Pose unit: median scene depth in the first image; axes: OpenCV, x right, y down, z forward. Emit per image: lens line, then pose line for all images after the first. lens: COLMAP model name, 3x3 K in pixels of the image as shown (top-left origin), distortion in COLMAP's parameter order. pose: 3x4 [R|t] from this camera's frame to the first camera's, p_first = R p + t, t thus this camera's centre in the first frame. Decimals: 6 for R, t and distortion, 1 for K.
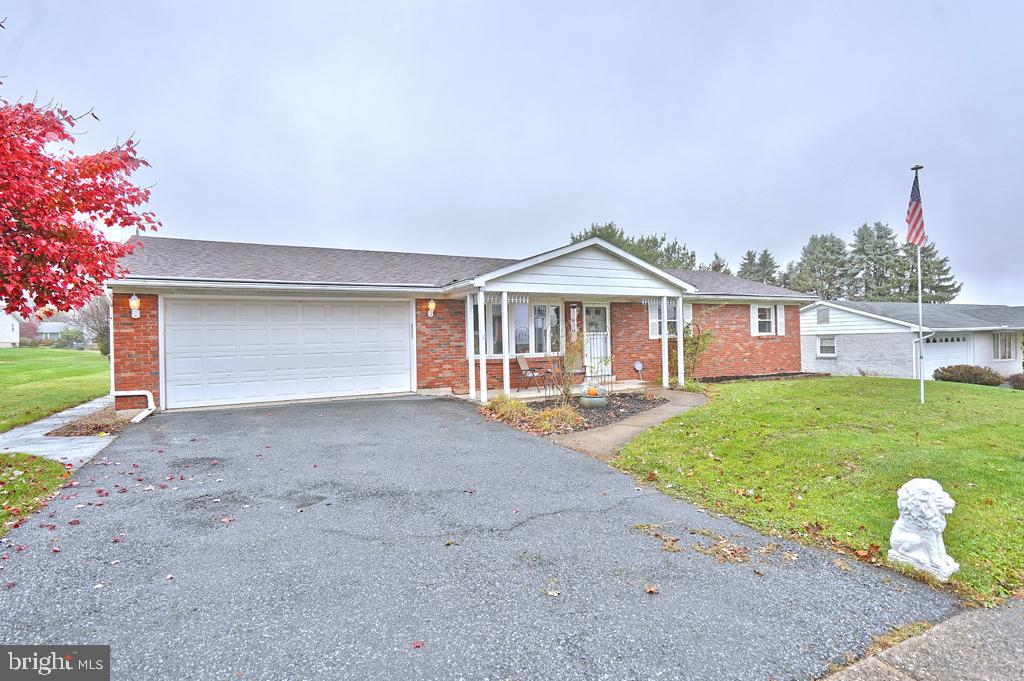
lens RADIAL K [[506.2, 0, 512.8], [0, 506.2, 338.7], [0, 0, 1]] dist [0.000399, -0.000023]
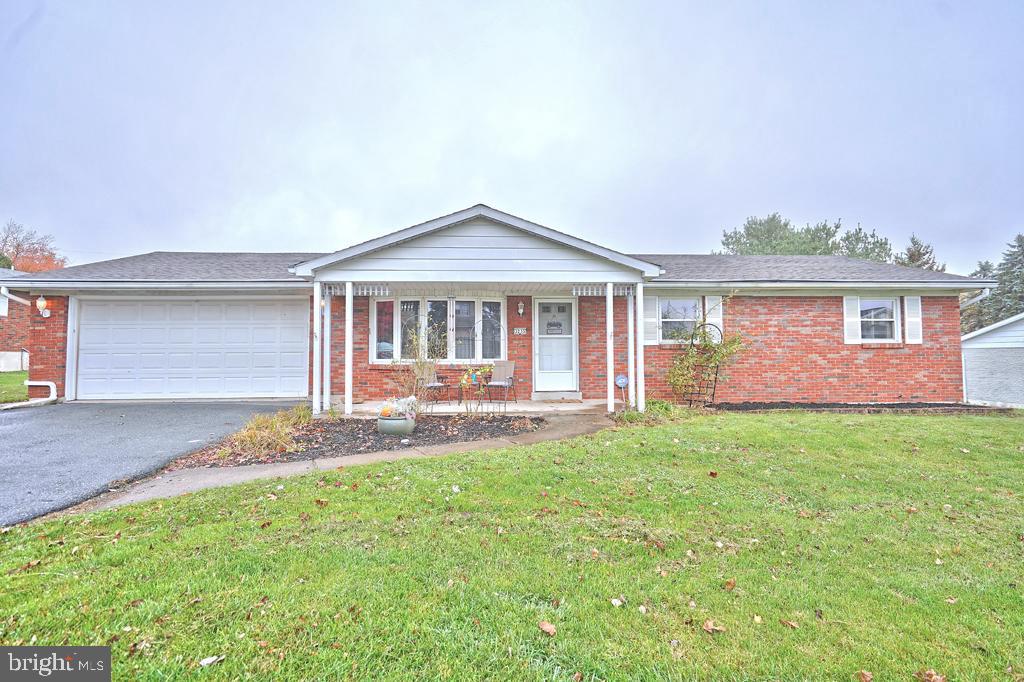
lens RADIAL K [[456.8, 0, 511.3], [0, 456.8, 343.3], [0, 0, 1]] dist [-0.001262, 0.000463]
pose [[0.904335, 0.012705, -0.426634, 0.398148], [-0.015131, 0.999883, -0.002295, 0.002433], [0.426555, 0.008531, 0.904422, 0.332501]]
